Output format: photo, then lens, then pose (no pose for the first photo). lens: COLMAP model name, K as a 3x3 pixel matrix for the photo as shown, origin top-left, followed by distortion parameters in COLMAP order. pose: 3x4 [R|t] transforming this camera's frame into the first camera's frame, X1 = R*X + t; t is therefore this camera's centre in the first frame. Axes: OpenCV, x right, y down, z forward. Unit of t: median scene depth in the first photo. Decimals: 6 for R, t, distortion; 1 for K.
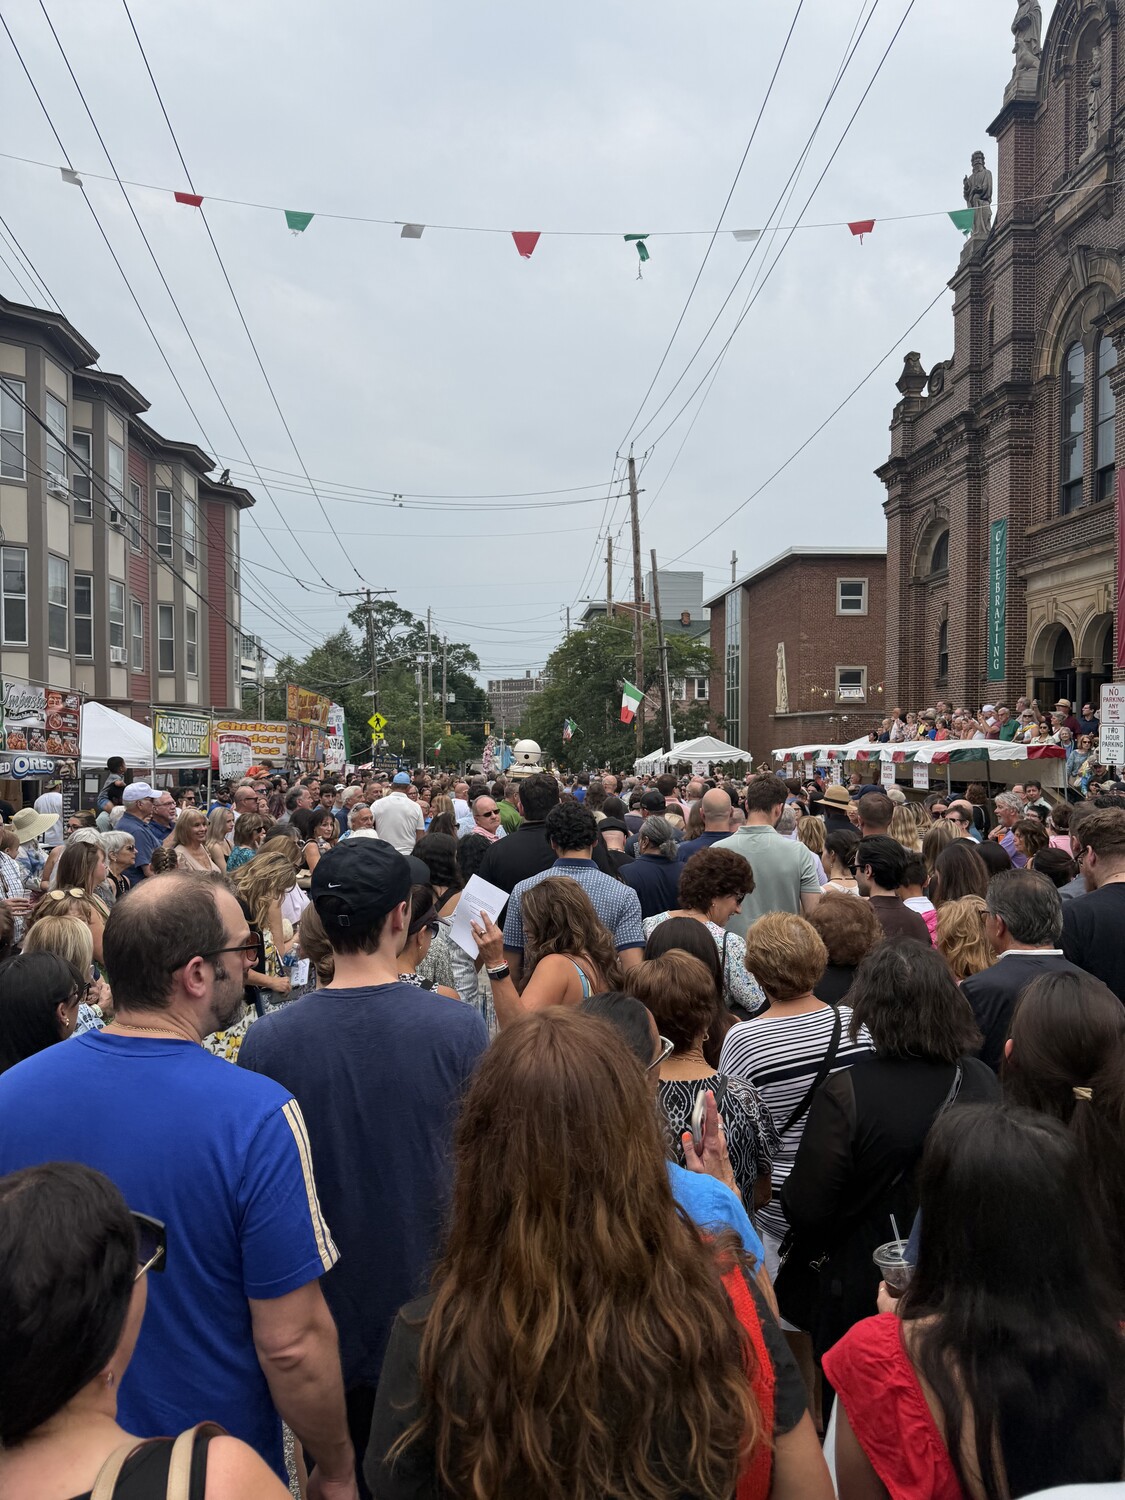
lens RADIAL K [[1030.4, 0, 577.9], [0, 1030.4, 751.0], [0, 0, 1]] dist [0.048185, -0.001163]
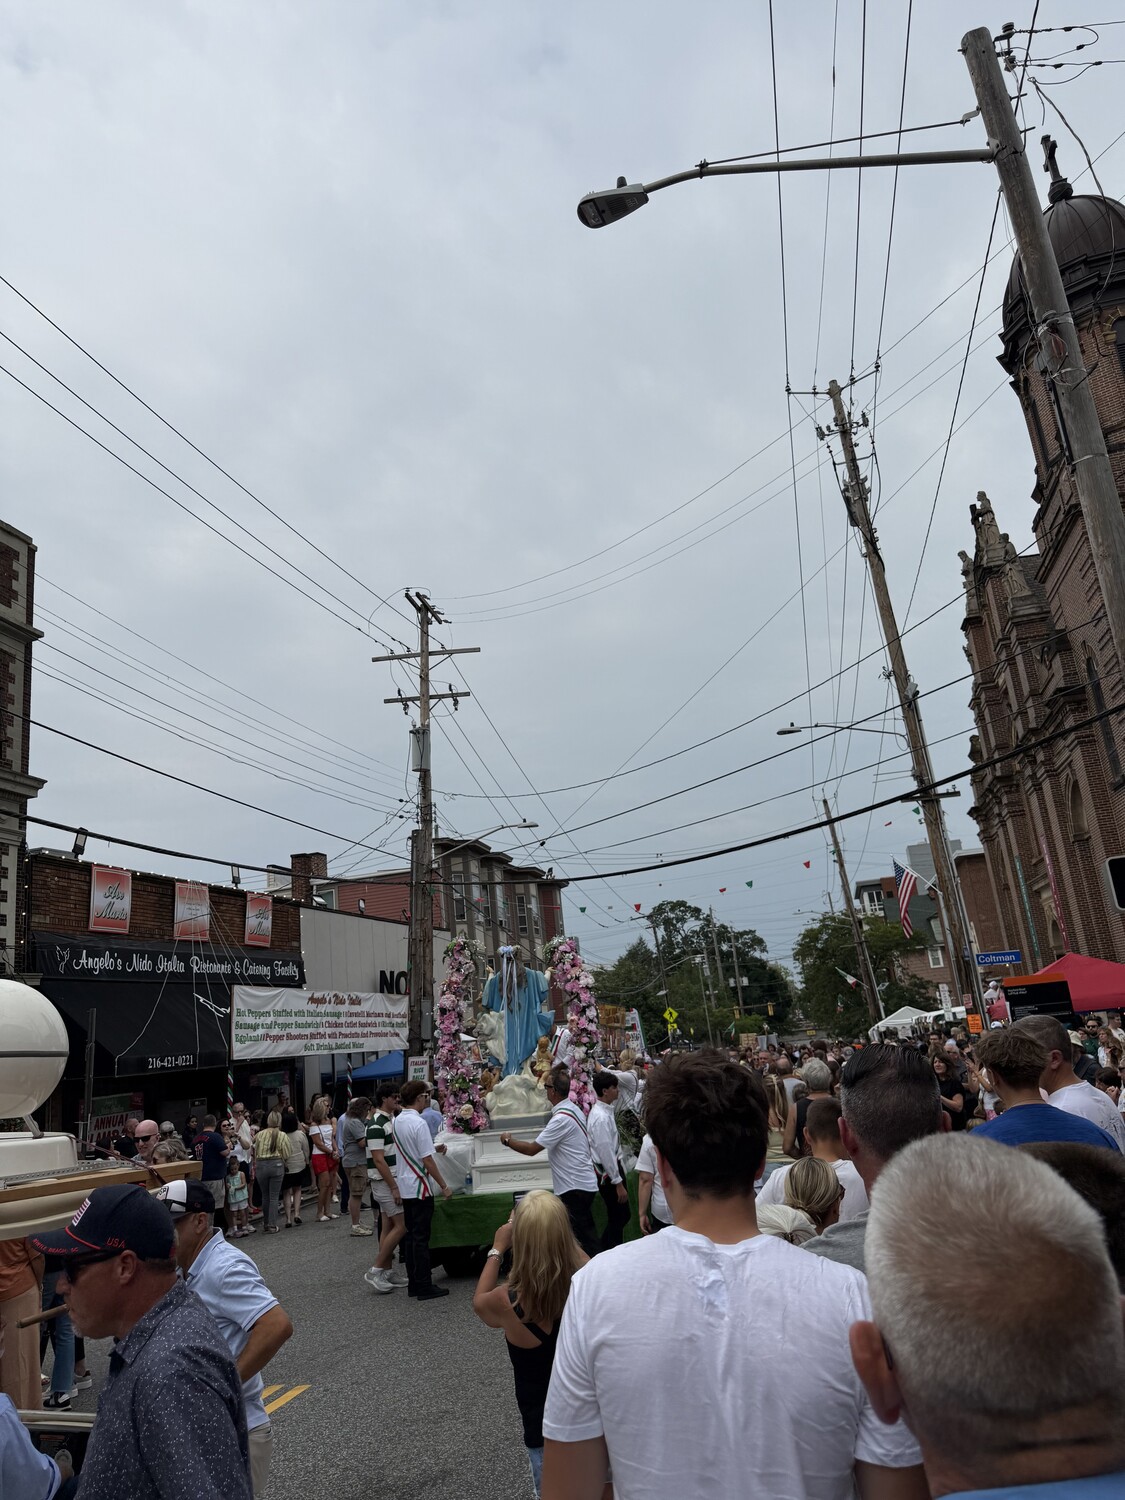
lens RADIAL K [[1058.5, 0, 556.6], [0, 1058.5, 740.8], [0, 0, 1]] dist [0.012738, -0.004729]
pose [[0.944312, -0.169916, -0.281784, 0.122116], [0.089105, 0.956409, -0.278106, -0.000638], [0.316756, 0.237510, 0.918289, -0.402775]]
